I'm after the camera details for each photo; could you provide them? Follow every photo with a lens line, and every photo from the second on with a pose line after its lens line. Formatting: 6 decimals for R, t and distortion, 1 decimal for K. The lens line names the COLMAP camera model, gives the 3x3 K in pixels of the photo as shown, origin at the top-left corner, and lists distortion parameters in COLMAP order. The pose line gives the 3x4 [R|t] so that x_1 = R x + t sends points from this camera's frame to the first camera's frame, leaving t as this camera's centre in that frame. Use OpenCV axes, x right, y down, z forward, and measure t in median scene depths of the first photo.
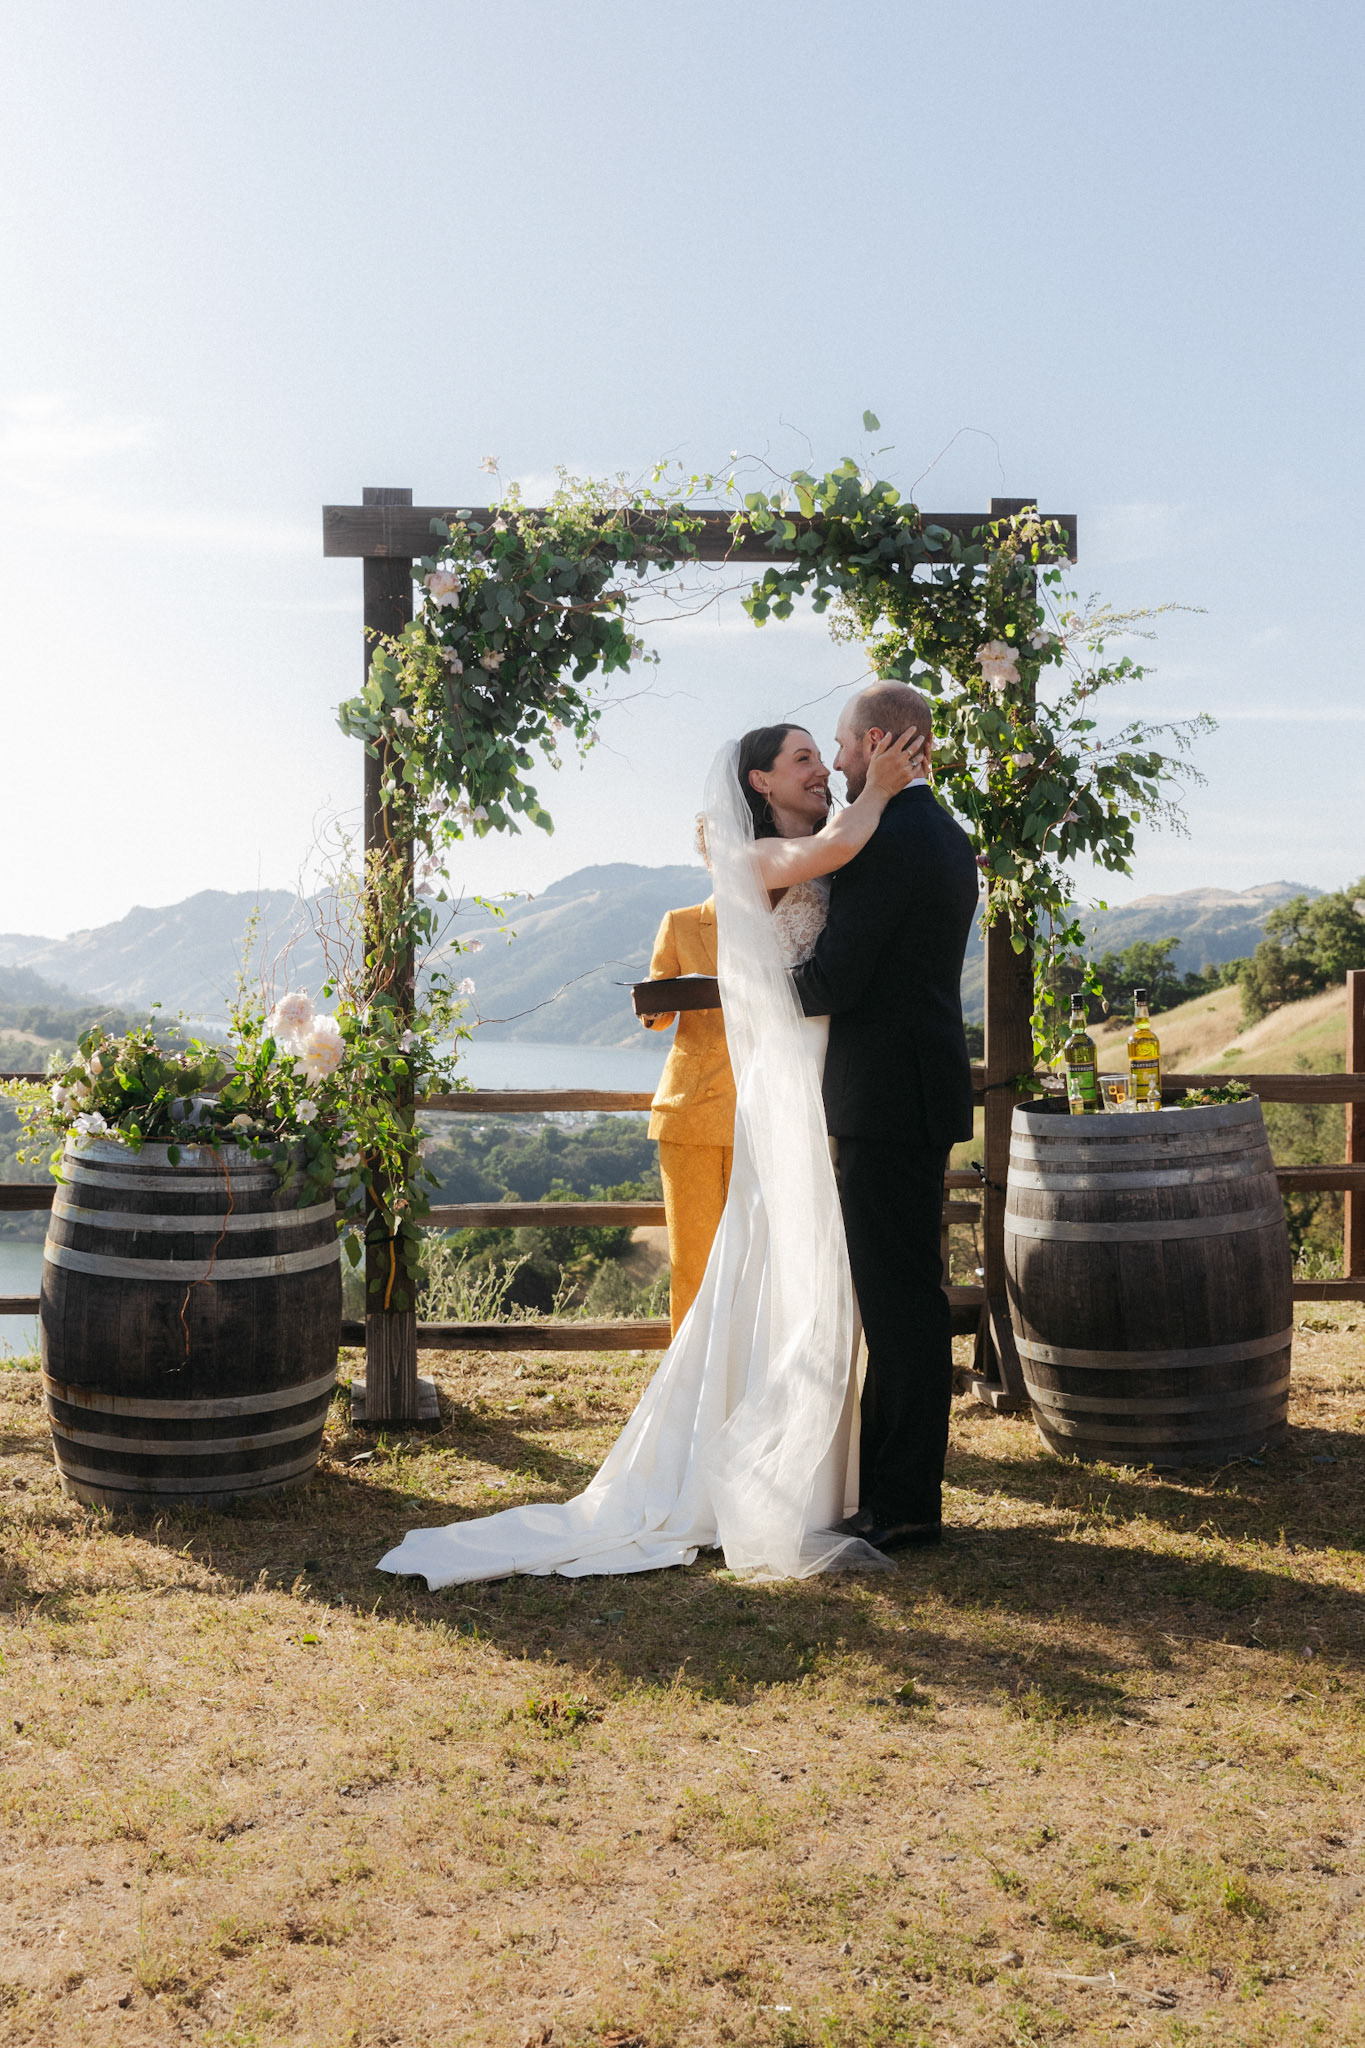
lens RADIAL K [[2036.6, 0, 682.5], [0, 2036.6, 1024.0], [0, 0, 1]] dist [0.001127, -0.009944]
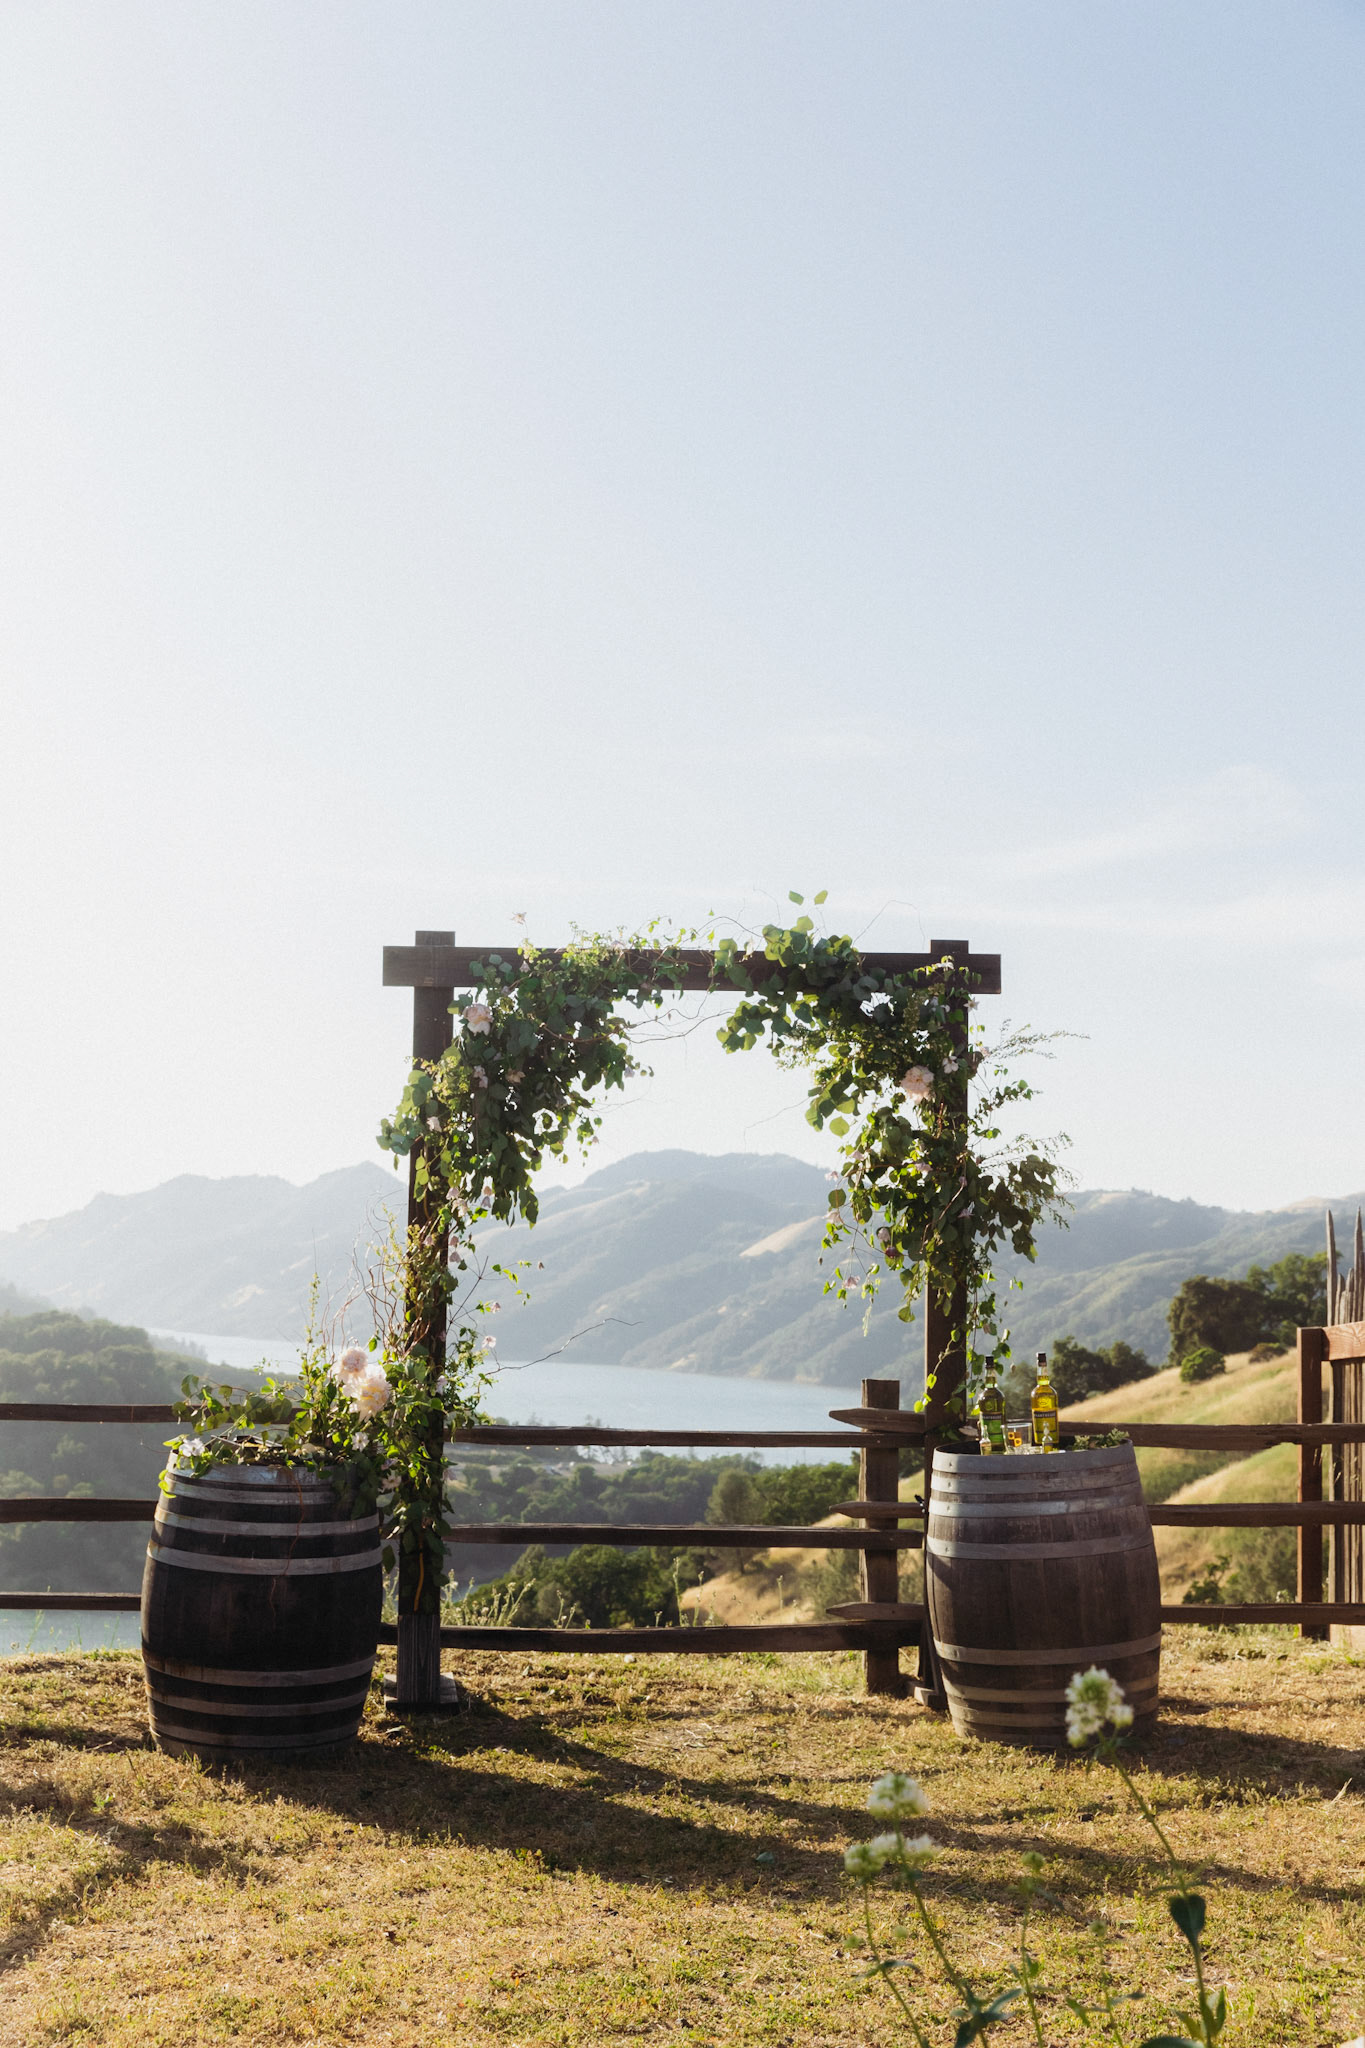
lens RADIAL K [[2631.2, 0, 666.5], [0, 2631.2, 1024.7], [0, 0, 1]] dist [0.000998, 0.055514]
pose [[0.999156, 0.011391, -0.039458, 0.061225], [-0.015928, 0.993046, -0.116644, -0.024397], [0.037855, 0.117174, 0.992390, -0.592999]]
